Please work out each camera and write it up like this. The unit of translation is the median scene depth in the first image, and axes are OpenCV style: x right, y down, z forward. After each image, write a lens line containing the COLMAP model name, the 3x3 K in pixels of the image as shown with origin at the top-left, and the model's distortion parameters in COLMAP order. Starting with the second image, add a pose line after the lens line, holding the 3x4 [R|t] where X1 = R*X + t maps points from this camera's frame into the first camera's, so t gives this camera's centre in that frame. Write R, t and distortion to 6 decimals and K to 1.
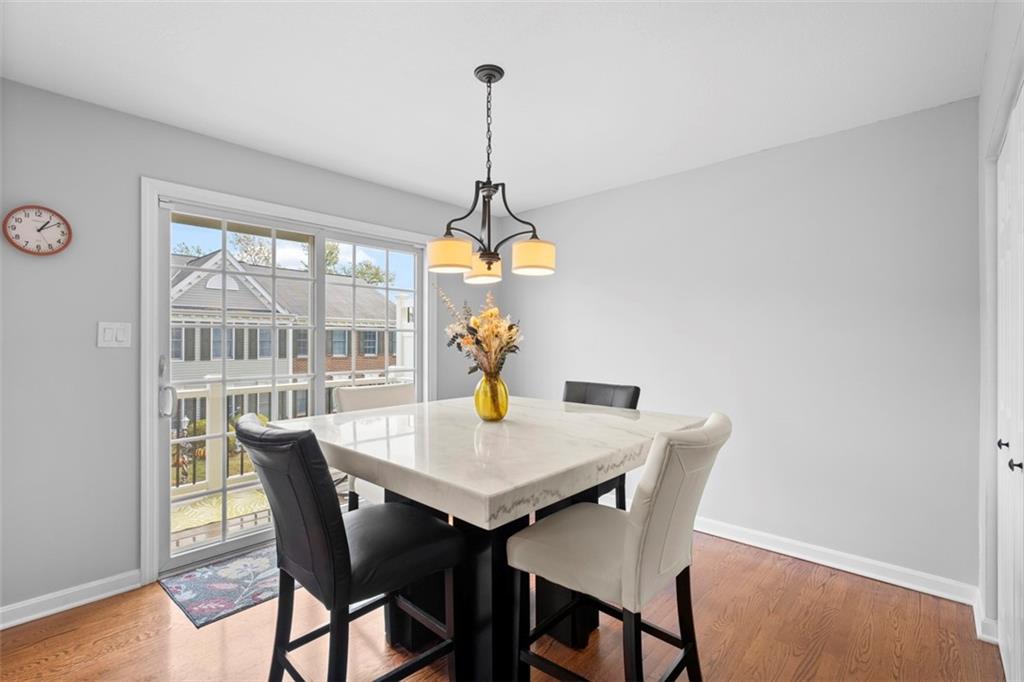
lens RADIAL K [[468.3, 0, 510.4], [0, 468.3, 337.7], [0, 0, 1]] dist [-0.003440, 0.000702]
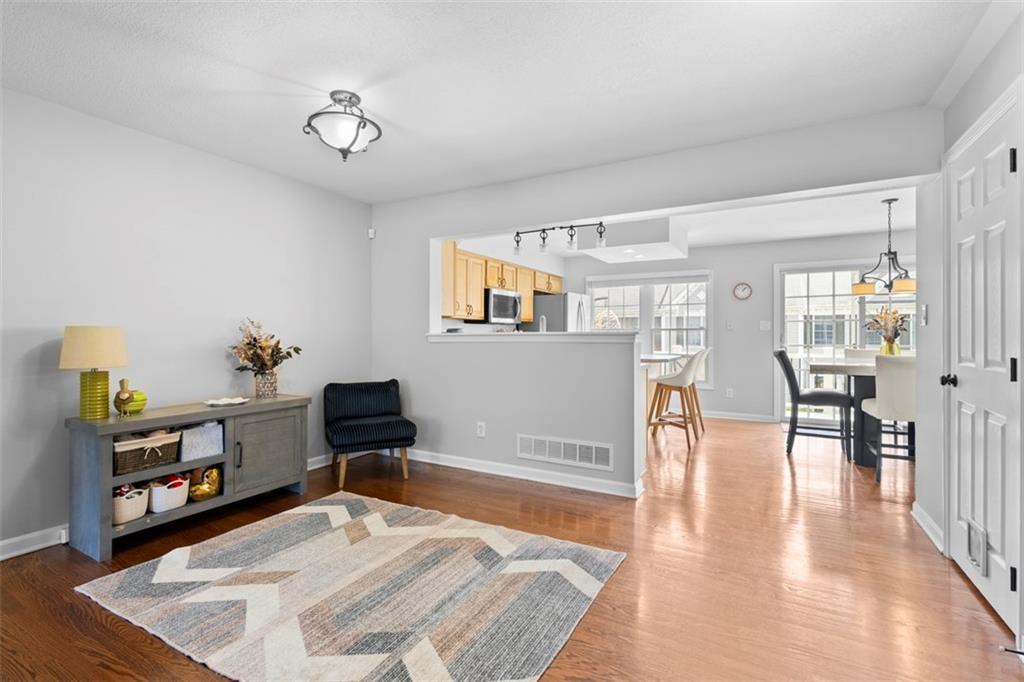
lens RADIAL K [[468.3, 0, 508.5], [0, 468.3, 332.6], [0, 0, 1]] dist [-0.003440, 0.000702]
pose [[0.231753, -0.006243, -0.972755, 1.682604], [-0.005301, 0.999956, -0.007681, 0.067599], [0.972760, 0.006937, 0.231710, -1.239974]]
